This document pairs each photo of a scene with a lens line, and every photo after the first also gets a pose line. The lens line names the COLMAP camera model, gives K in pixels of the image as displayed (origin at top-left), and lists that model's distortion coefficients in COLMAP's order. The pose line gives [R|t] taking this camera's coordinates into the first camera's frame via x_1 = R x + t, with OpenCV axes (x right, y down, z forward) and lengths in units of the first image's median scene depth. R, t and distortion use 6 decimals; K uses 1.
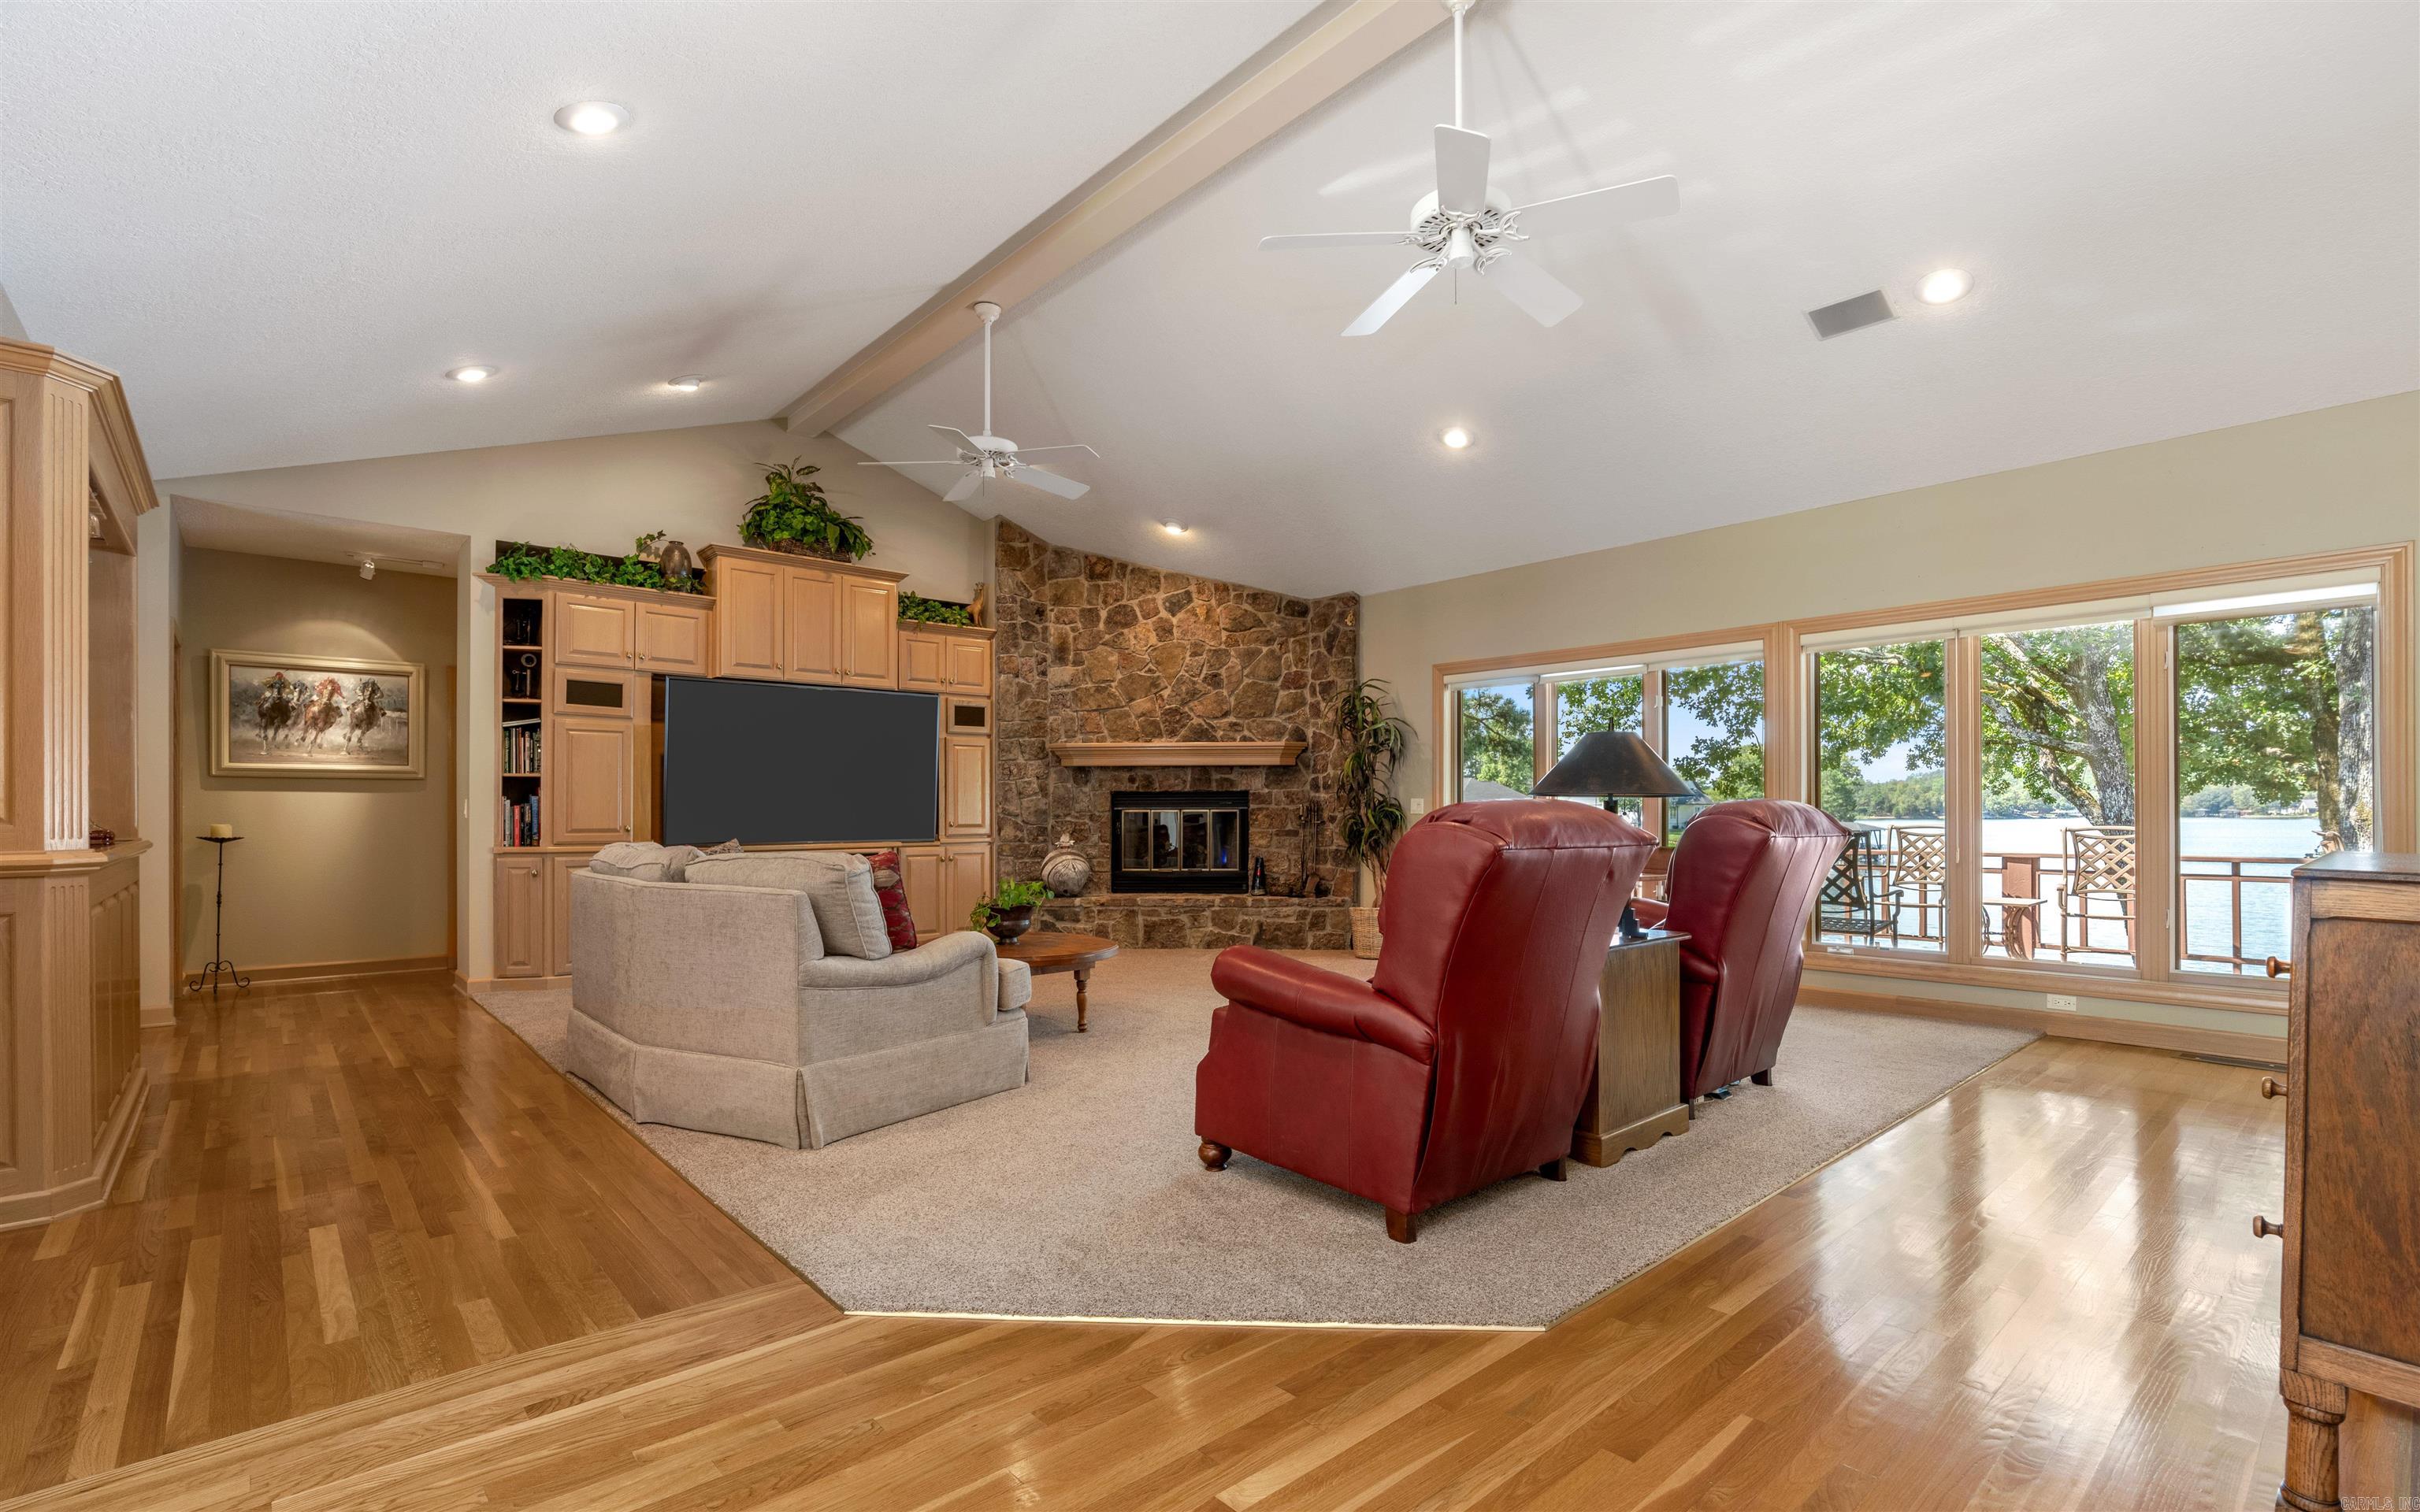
lens RADIAL K [[1108.7, 0, 1216.7], [0, 1108.7, 808.2], [0, 0, 1]] dist [-0.002418, 0.000515]
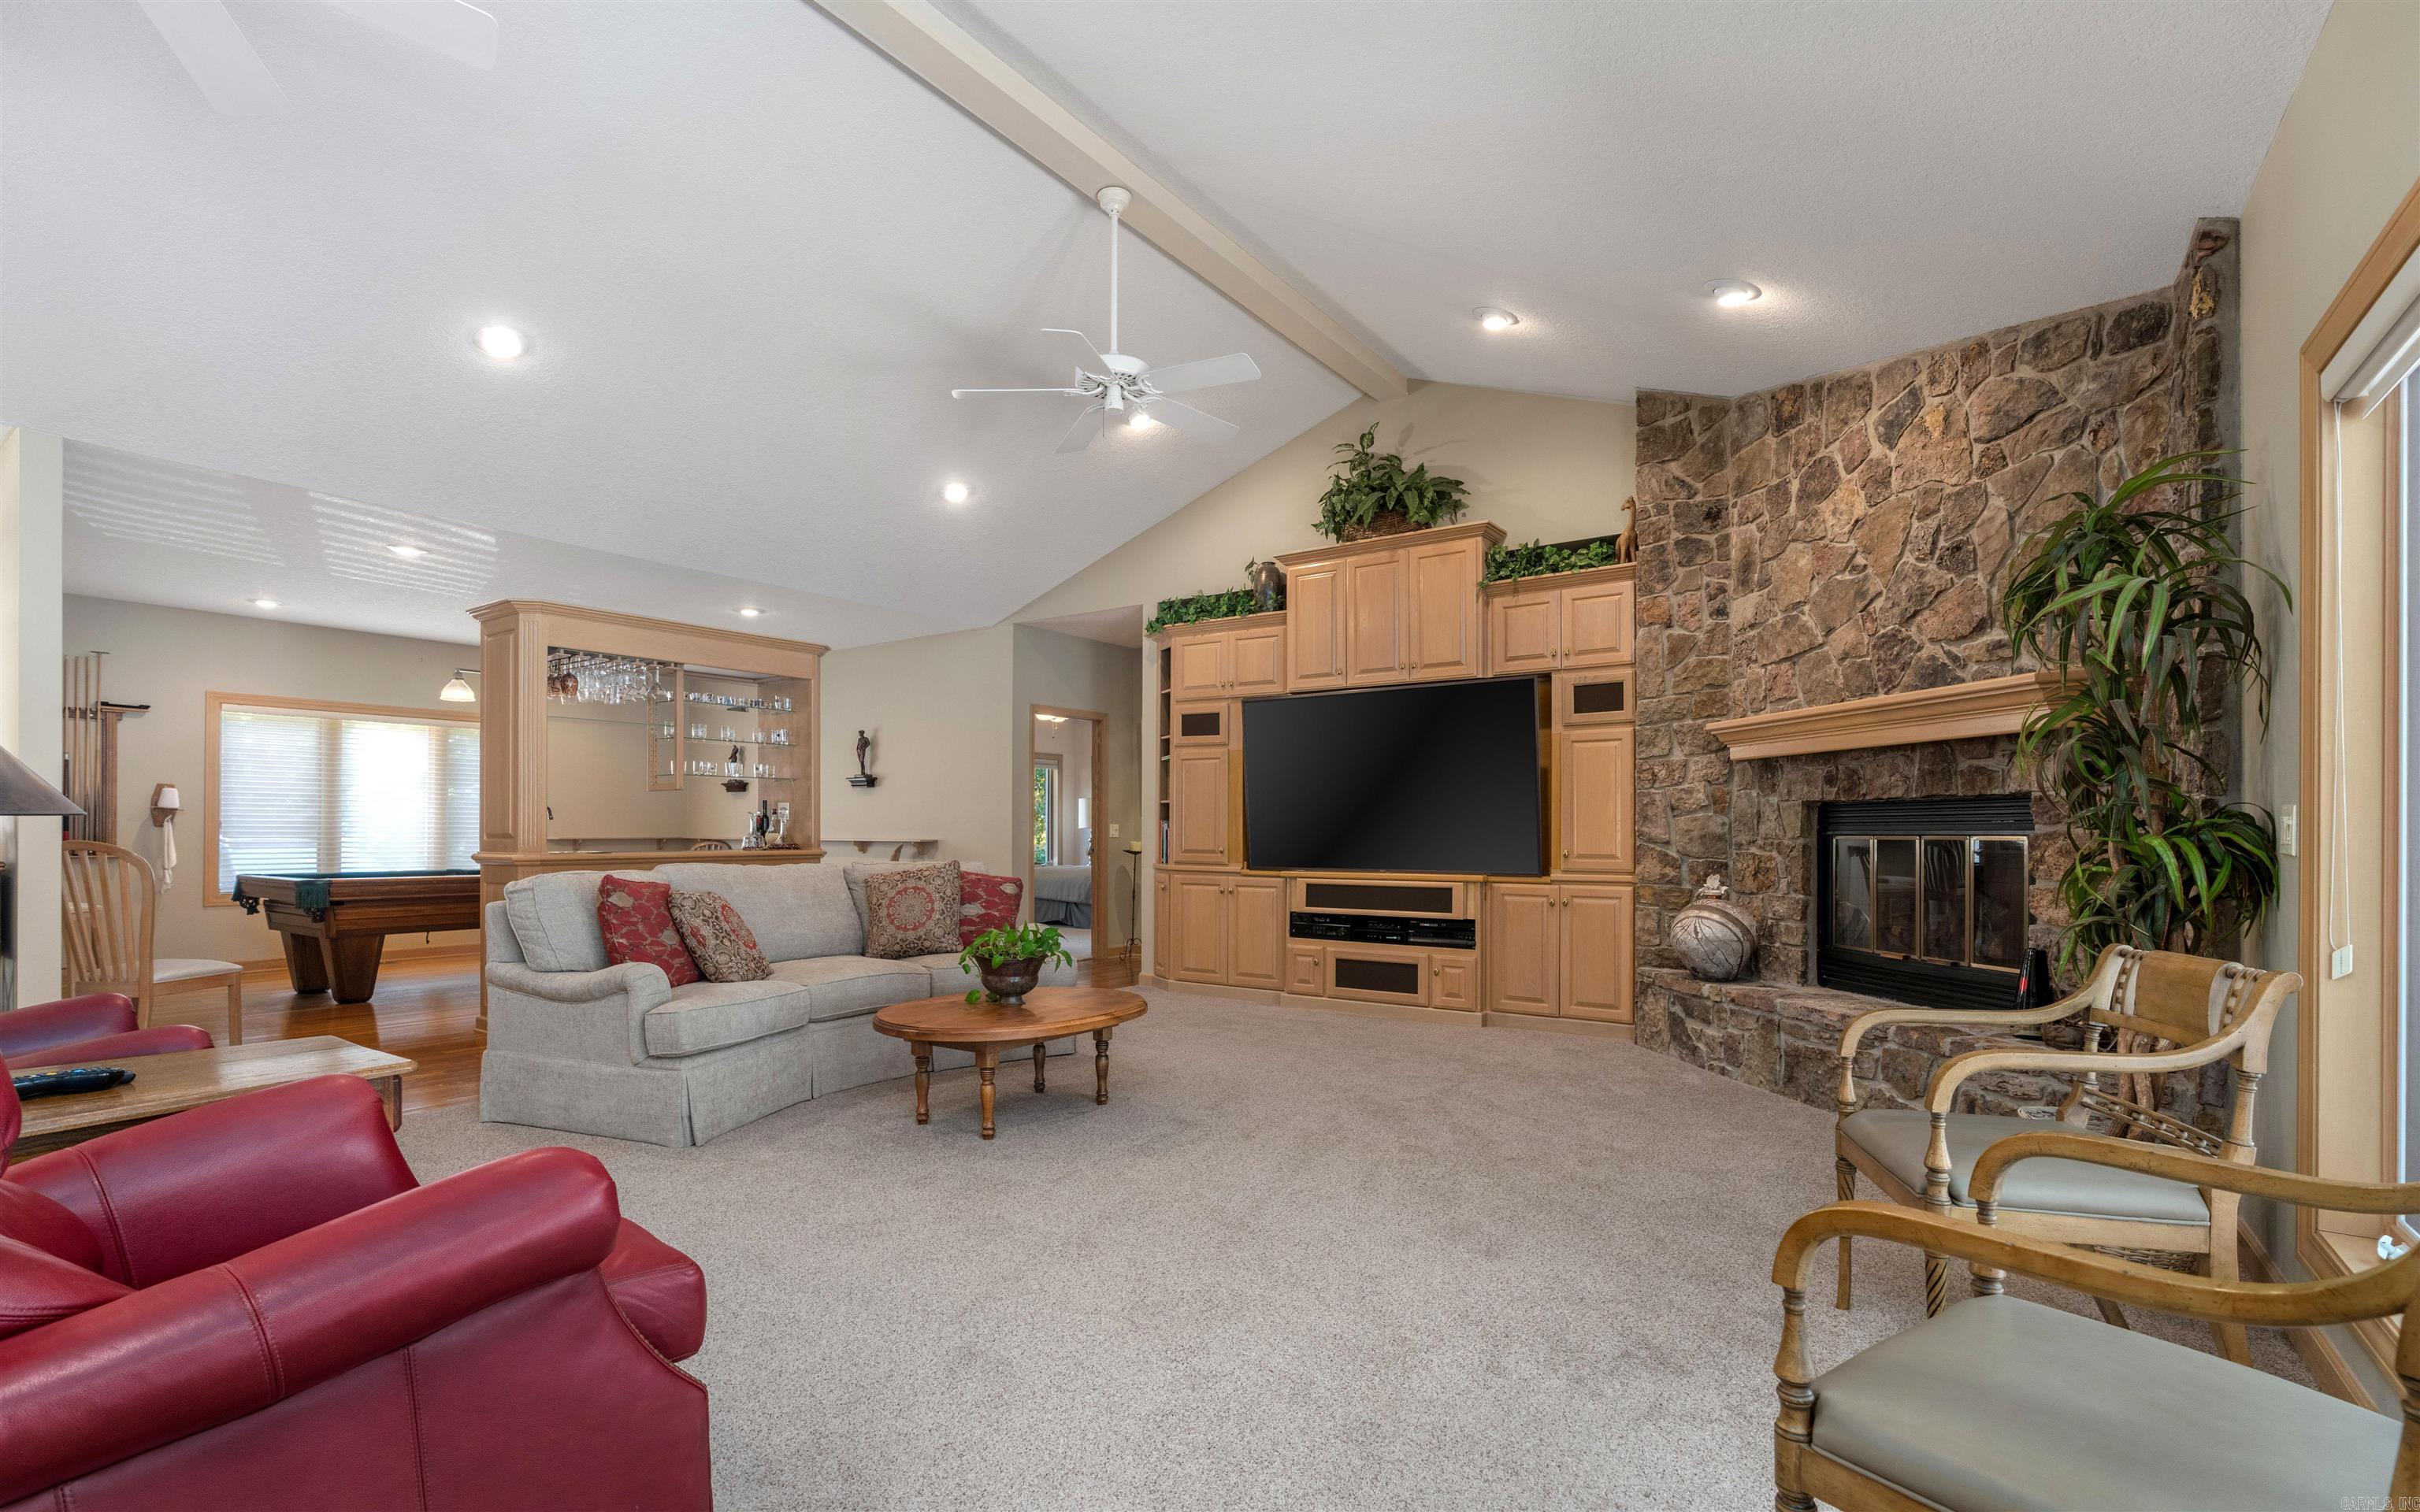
lens RADIAL K [[1087.3, 0, 1212.0], [0, 1087.3, 826.2], [0, 0, 1]] dist [-0.007979, 0.001105]
pose [[0.236983, -0.001149, -0.971513, 0.366465], [-0.000444, 0.999999, -0.001291, -0.002132], [0.971514, 0.000737, 0.236983, 0.591190]]
